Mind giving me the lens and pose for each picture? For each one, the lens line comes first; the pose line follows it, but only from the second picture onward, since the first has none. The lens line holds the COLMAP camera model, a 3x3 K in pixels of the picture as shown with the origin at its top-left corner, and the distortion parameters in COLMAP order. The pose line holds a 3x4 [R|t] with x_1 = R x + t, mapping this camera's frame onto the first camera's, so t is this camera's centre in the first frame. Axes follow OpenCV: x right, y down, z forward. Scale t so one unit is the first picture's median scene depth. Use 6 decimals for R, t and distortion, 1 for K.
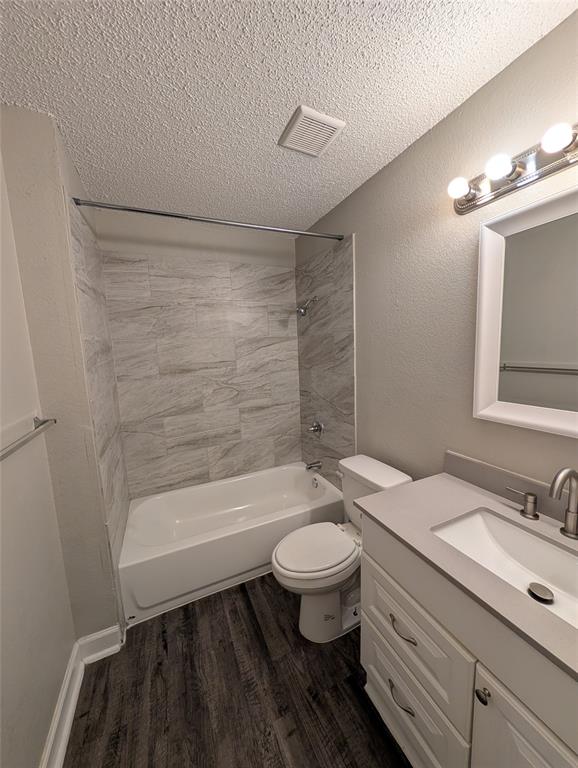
lens RADIAL K [[280.8, 0, 289.8], [0, 280.8, 383.5], [0, 0, 1]] dist [-0.001006, 0.000009]
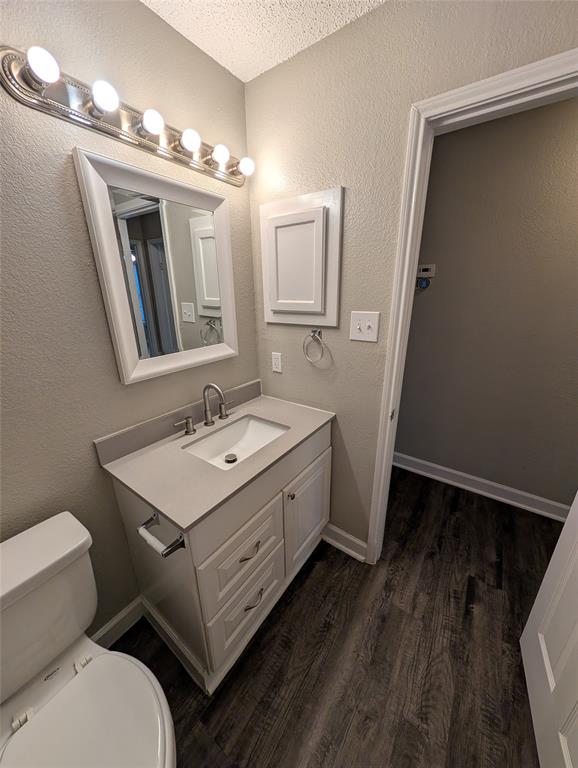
lens RADIAL K [[280.8, 0, 290.9], [0, 280.8, 384.1], [0, 0, 1]] dist [-0.001006, 0.000009]
pose [[-0.496585, -0.237466, 0.834873, -0.452287], [0.138309, 0.927911, 0.346195, -0.145844], [-0.856898, 0.287386, -0.427943, 1.045627]]
